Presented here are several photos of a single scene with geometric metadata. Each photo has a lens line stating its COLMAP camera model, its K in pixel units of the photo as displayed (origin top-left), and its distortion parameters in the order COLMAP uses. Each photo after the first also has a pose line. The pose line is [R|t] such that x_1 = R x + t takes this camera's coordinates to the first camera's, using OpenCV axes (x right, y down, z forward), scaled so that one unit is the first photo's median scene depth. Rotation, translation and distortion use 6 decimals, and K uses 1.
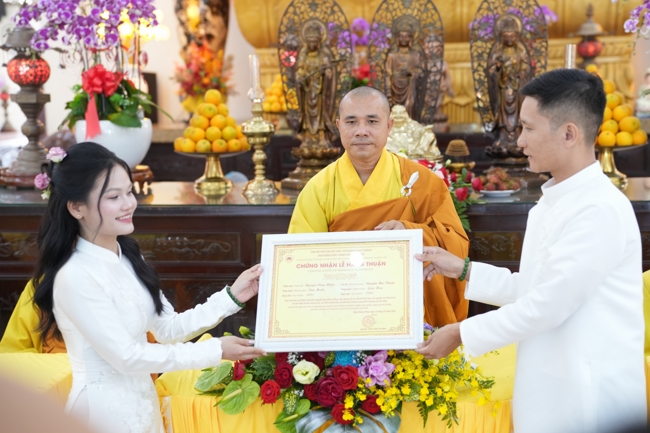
lens RADIAL K [[1113.7, 0, 340.6], [0, 1113.7, 214.7], [0, 0, 1]] dist [0.293223, 0.095089]
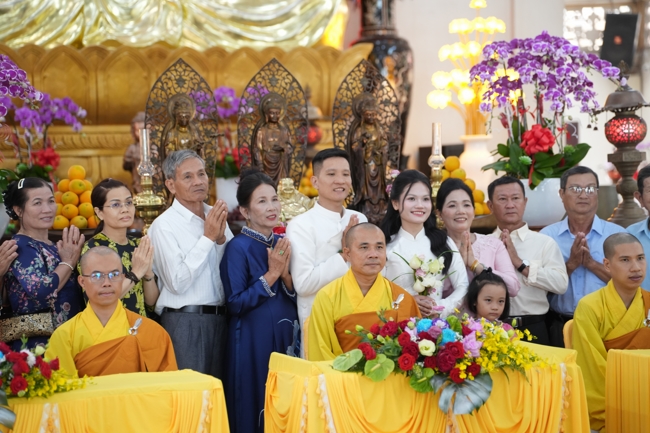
lens RADIAL K [[1952.4, 0, 325.0], [0, 1952.4, 216.5], [0, 0, 1]] dist [1.274715, 0.489379]
pose [[0.925326, -0.012683, 0.378960, -0.582328], [0.054965, 0.993371, -0.100964, 0.119041], [-0.375167, 0.114255, 0.919889, -0.658524]]
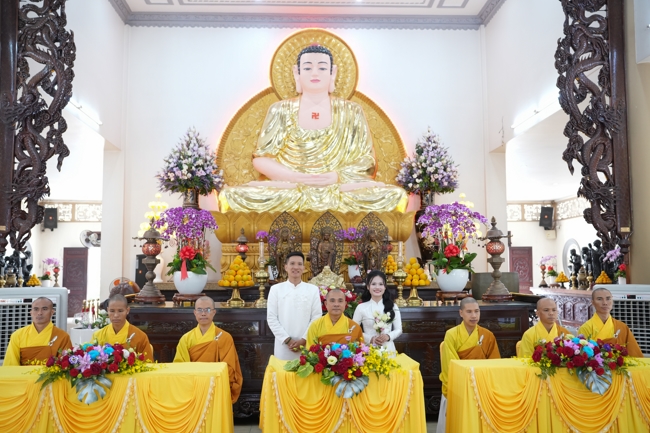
lens RADIAL K [[654.1, 0, 325.0], [0, 654.1, 216.5], [0, 0, 1]] dist [-0.050607, -0.002737]
pose [[0.985450, 0.030126, 0.167272, -0.166220], [0.003680, 0.980153, -0.198210, 0.062152], [-0.169923, 0.195941, 0.965781, -0.266892]]
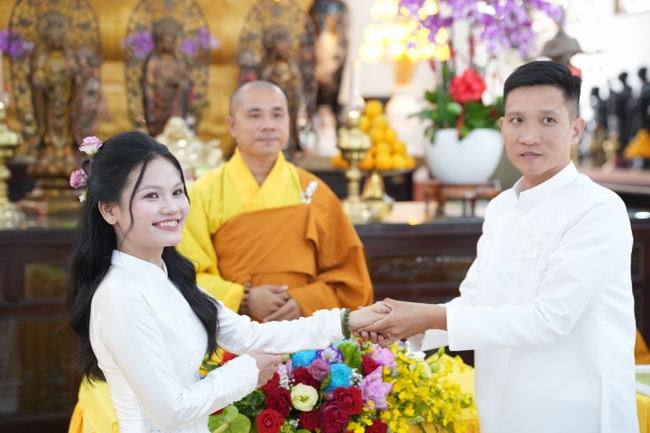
lens RADIAL K [[1231.4, 0, 325.0], [0, 1231.4, 216.5], [0, 0, 1]] dist [0.284381, 2.400196]
pose [[0.920486, -0.000908, 0.390775, -0.213805], [0.019230, 0.998891, -0.042976, 0.022919], [-0.390303, 0.047073, 0.919482, 0.057210]]
